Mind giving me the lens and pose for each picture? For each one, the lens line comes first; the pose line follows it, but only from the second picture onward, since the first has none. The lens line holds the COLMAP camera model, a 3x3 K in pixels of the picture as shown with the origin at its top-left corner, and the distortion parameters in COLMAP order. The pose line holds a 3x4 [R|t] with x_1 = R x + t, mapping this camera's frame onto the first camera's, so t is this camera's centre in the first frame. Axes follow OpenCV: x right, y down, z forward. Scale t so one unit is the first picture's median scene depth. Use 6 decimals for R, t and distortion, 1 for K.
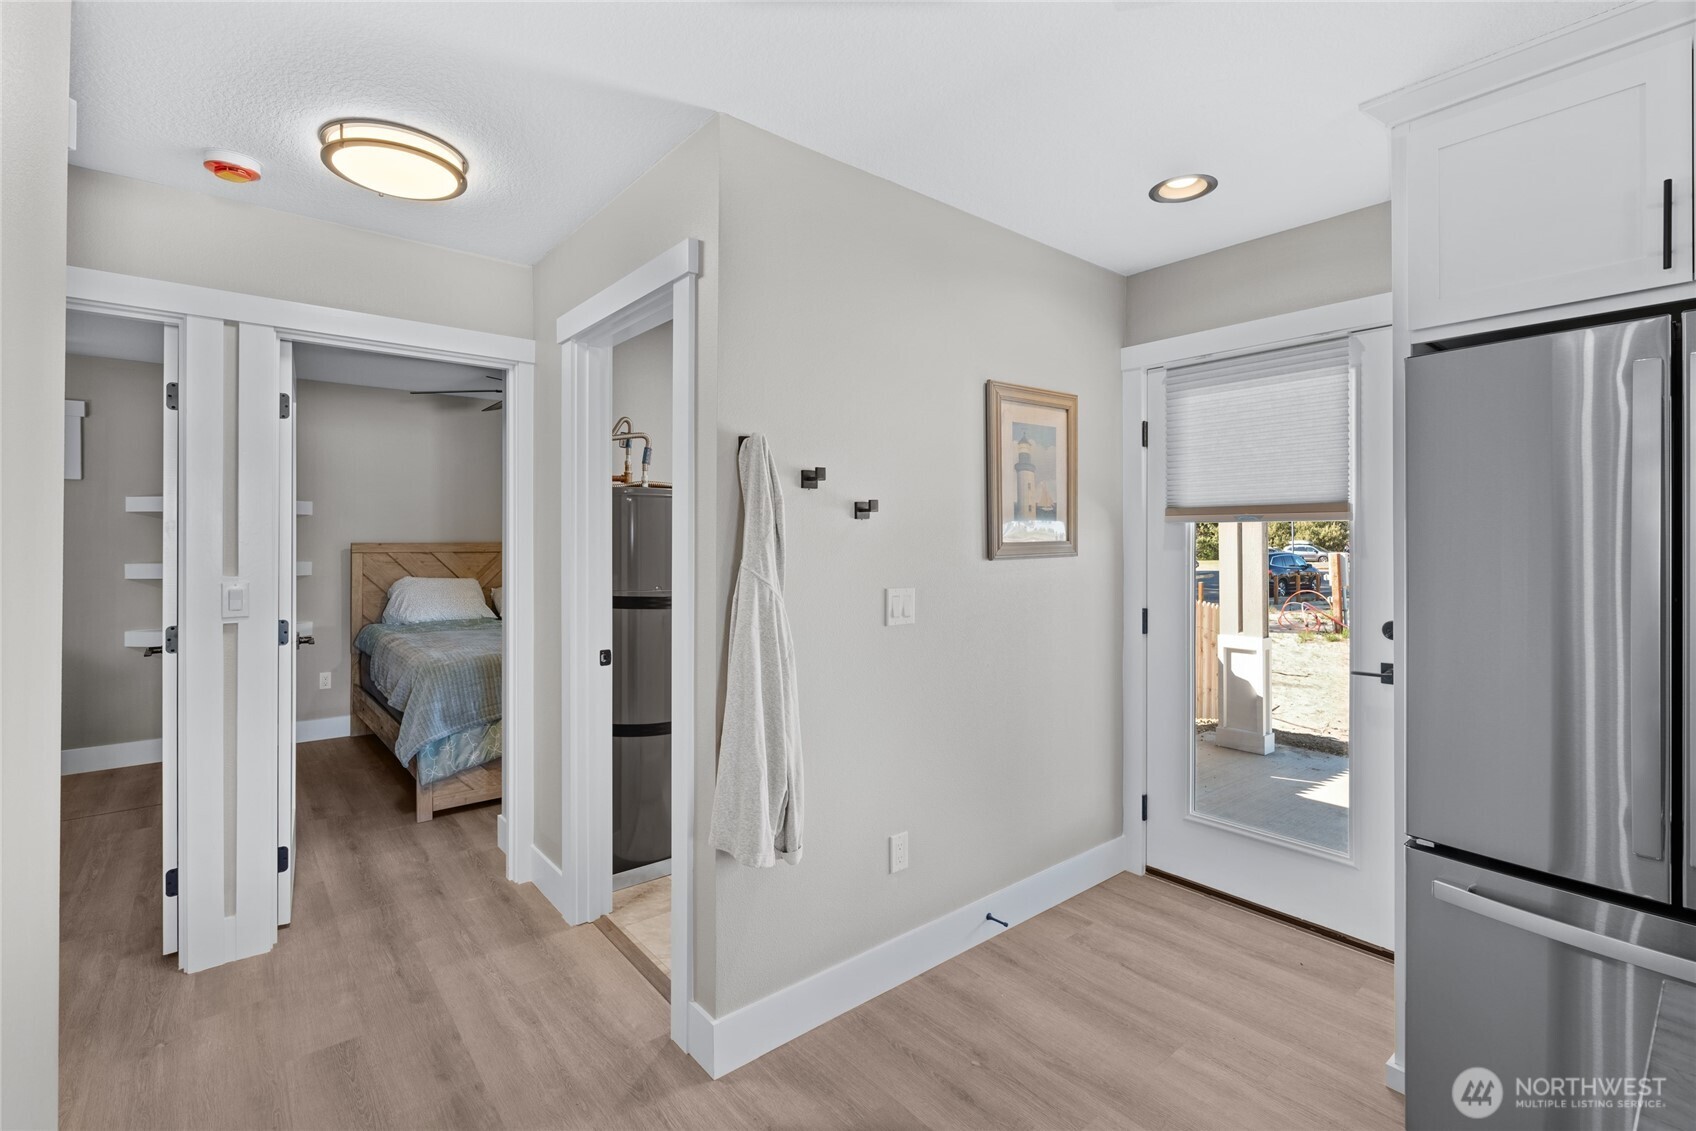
lens RADIAL K [[762.7, 0, 867.7], [0, 762.7, 539.0], [0, 0, 1]] dist [-0.013207, 0.005879]
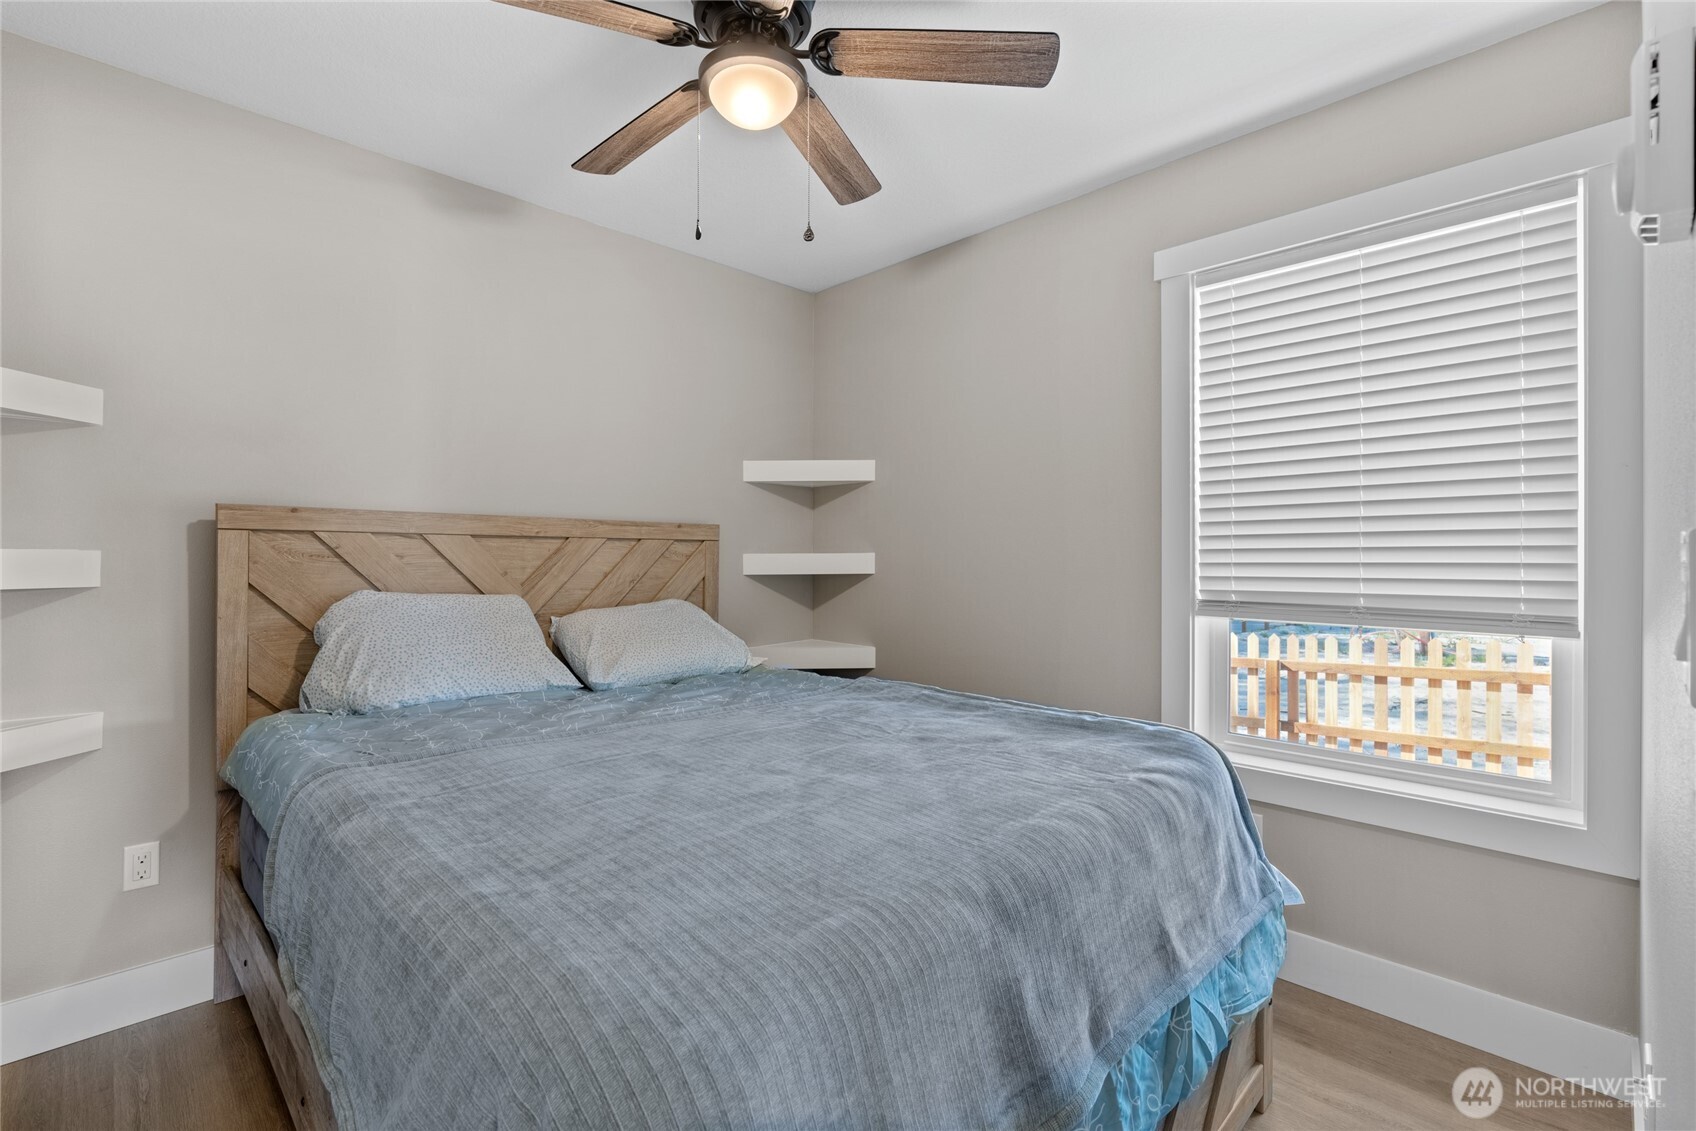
lens RADIAL K [[762.7, 0, 859.7], [0, 762.7, 556.2], [0, 0, 1]] dist [-0.013207, 0.005879]
pose [[0.997196, 0.001607, 0.074821, -0.883155], [-0.001298, 0.999990, -0.004172, 0.077513], [-0.074827, 0.004063, 0.997188, 1.362846]]
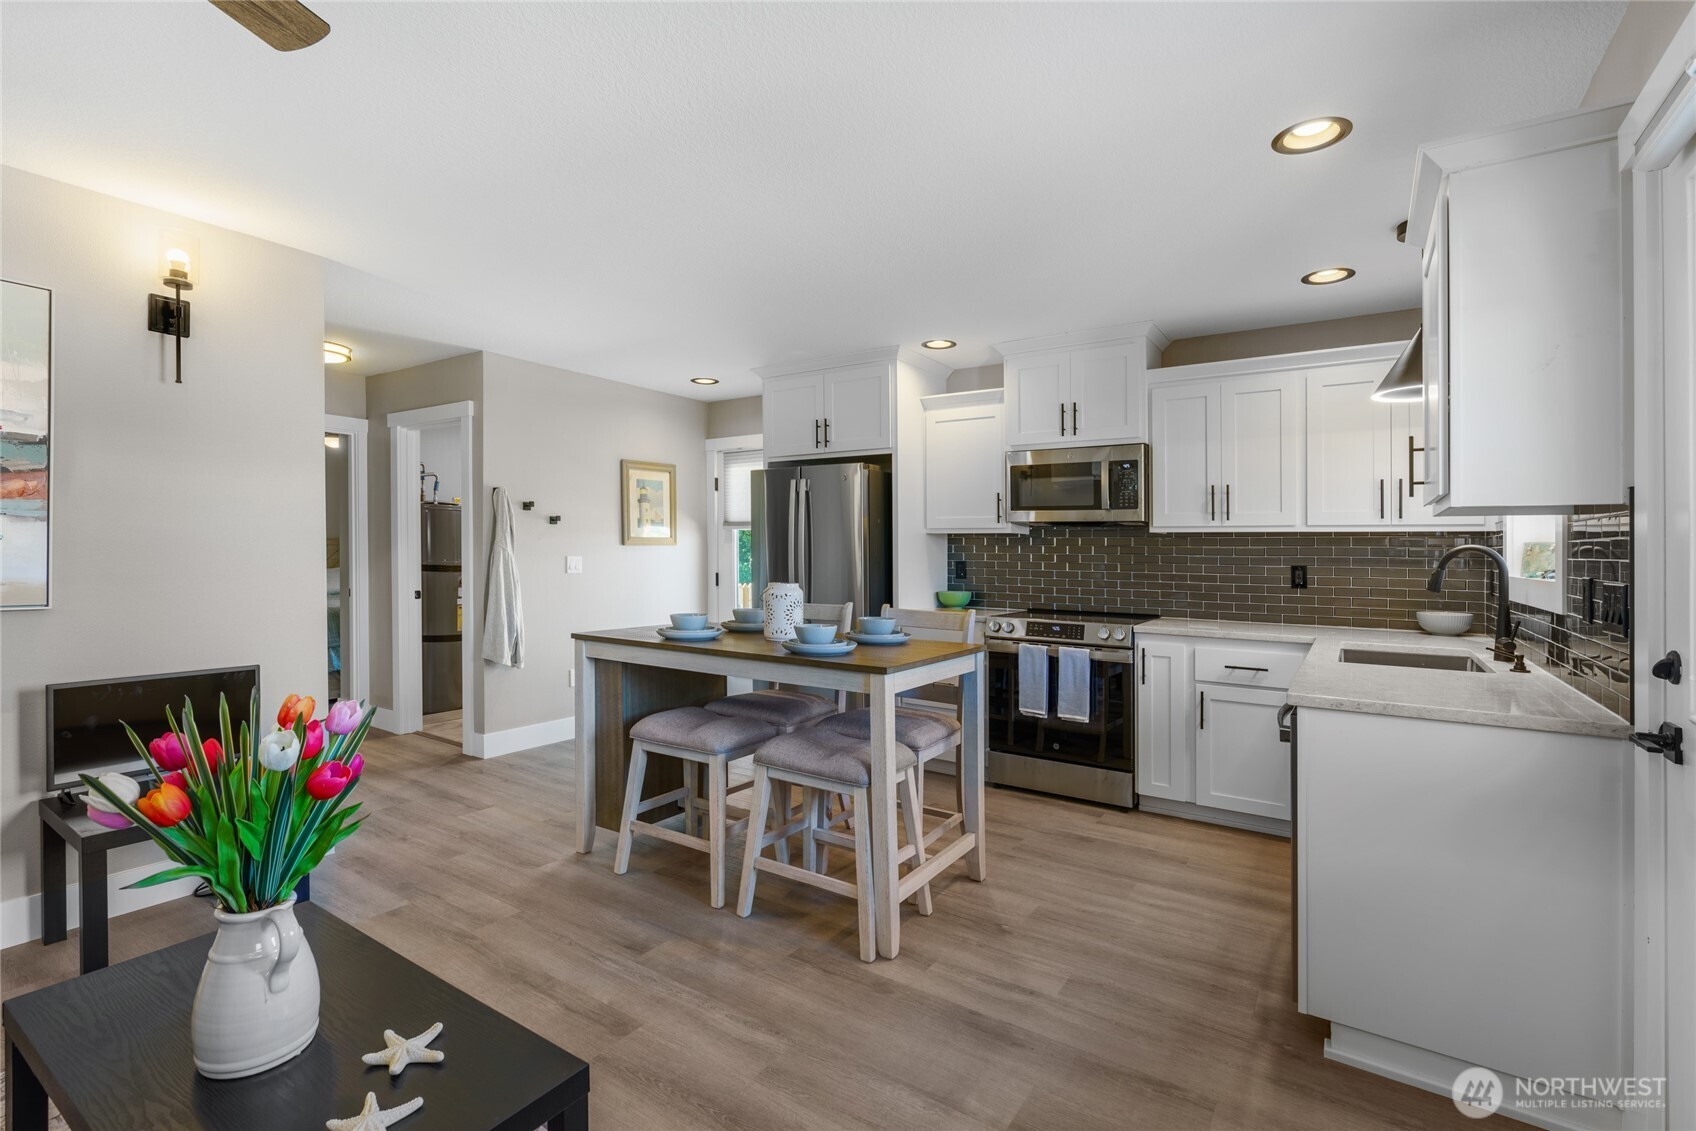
lens RADIAL K [[762.7, 0, 839.9], [0, 762.7, 580.3], [0, 0, 1]] dist [-0.013207, 0.005879]
pose [[0.964937, -0.000603, 0.262479, 0.178749], [-0.010428, 0.999120, 0.040633, 0.031159], [-0.262273, -0.041945, 0.964082, -1.130918]]
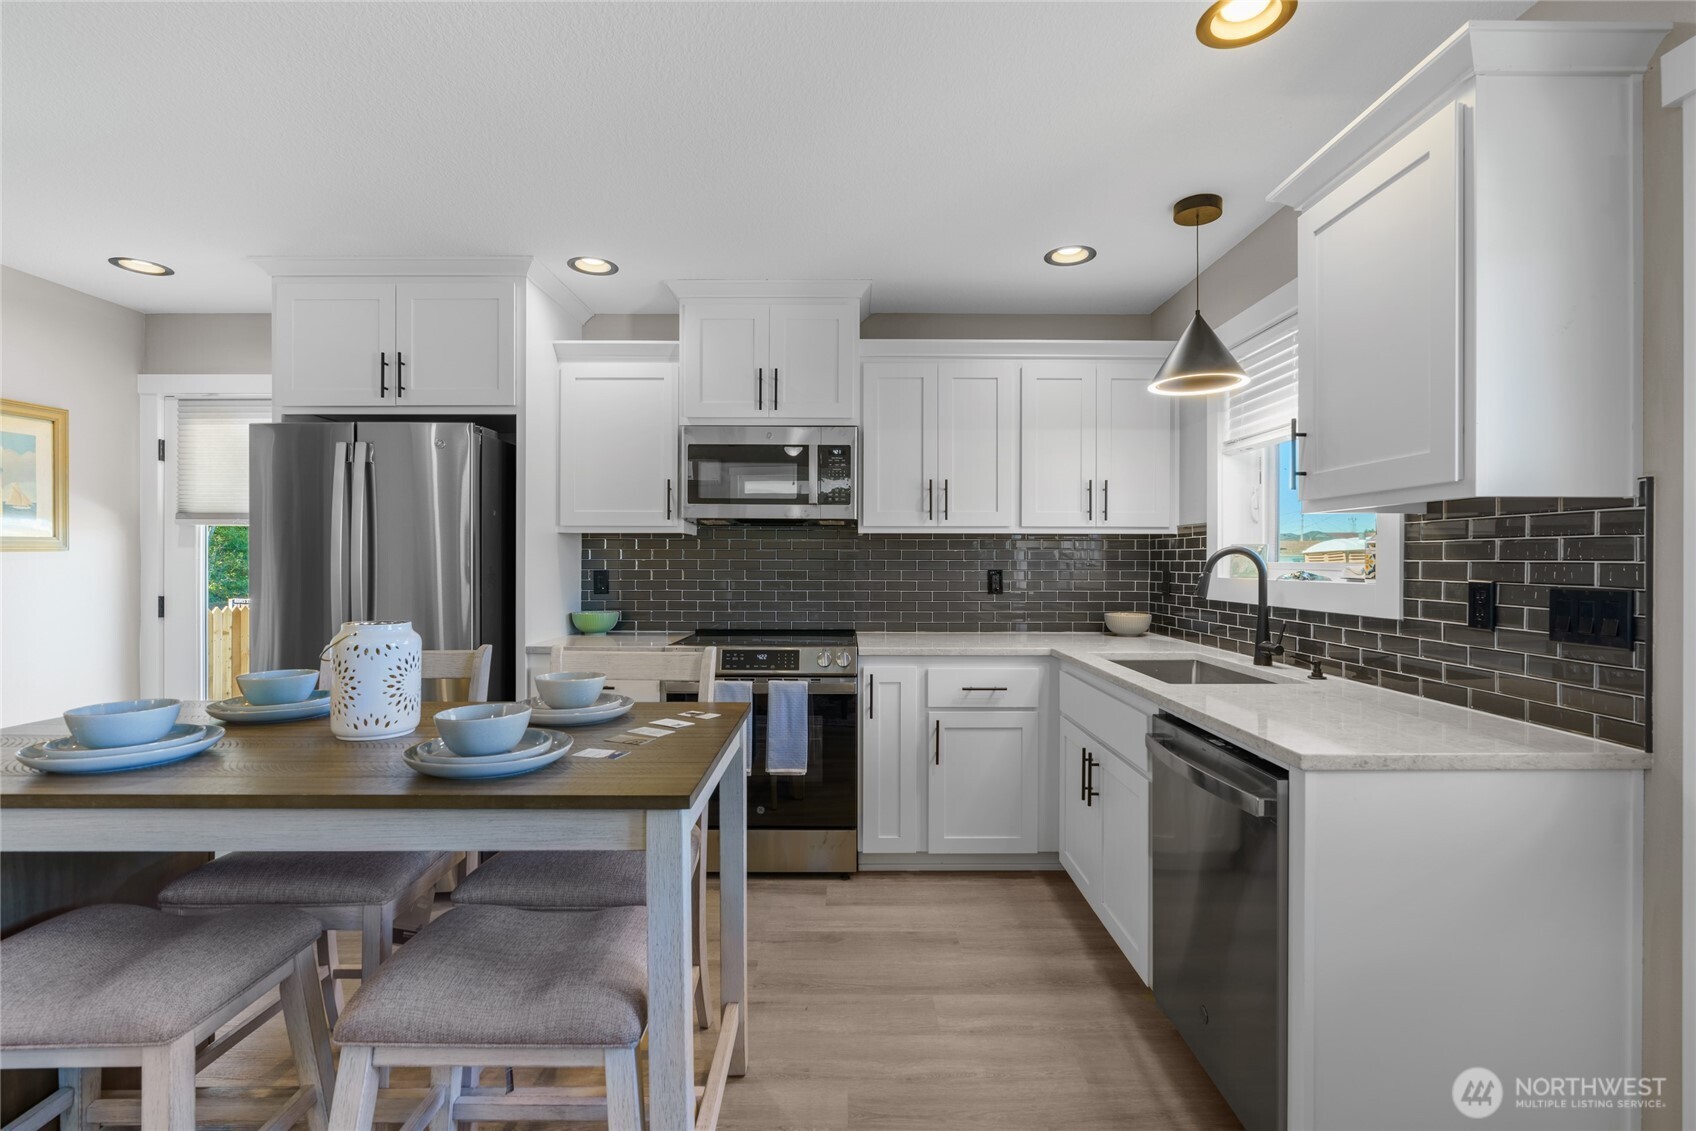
lens RADIAL K [[762.7, 0, 848.7], [0, 762.7, 551.5], [0, 0, 1]] dist [-0.013207, 0.005879]
pose [[0.651683, 0.007840, 0.758451, 0.192287], [-0.002673, 0.999964, -0.008040, 0.032065], [-0.758486, 0.003212, 0.651681, -0.669512]]
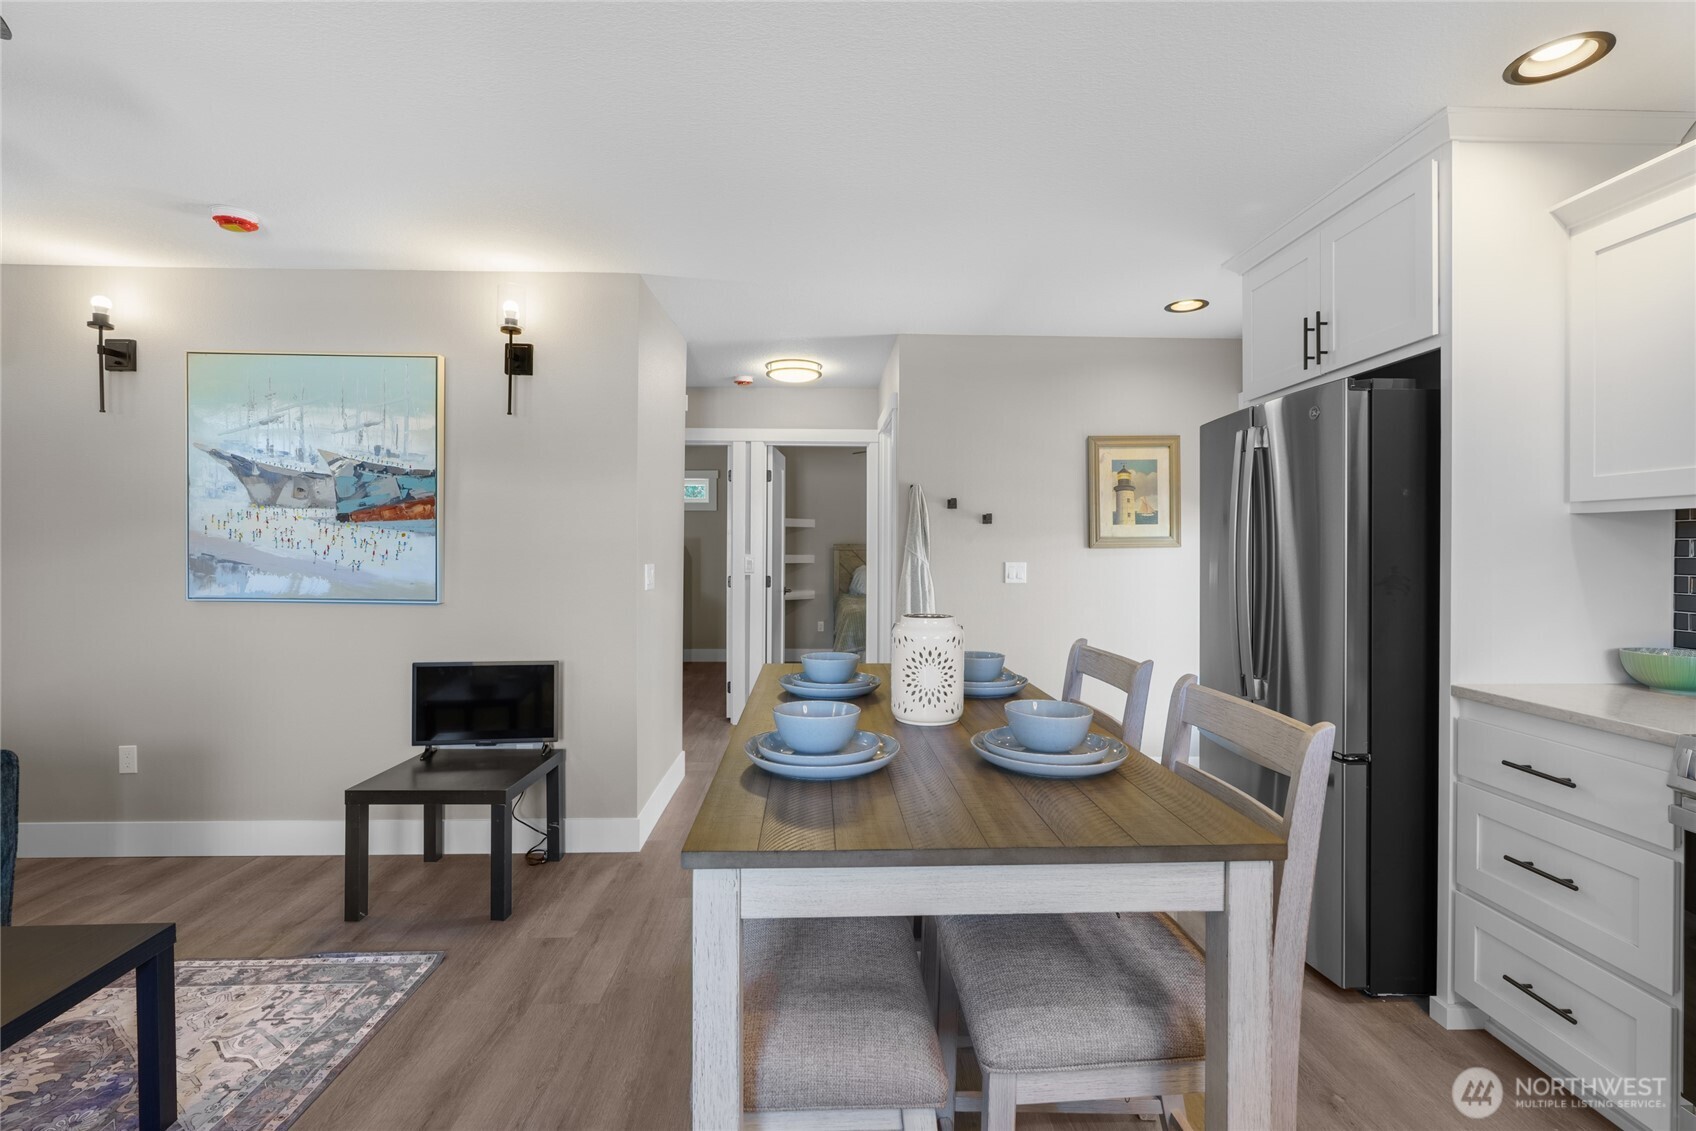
lens RADIAL K [[762.7, 0, 847.7], [0, 762.7, 555.5], [0, 0, 1]] dist [-0.013207, 0.005879]
pose [[0.785864, 0.004952, -0.618380, 0.721516], [-0.000532, 0.999973, 0.007331, 0.029652], [0.618399, -0.005432, 0.785845, -0.545938]]
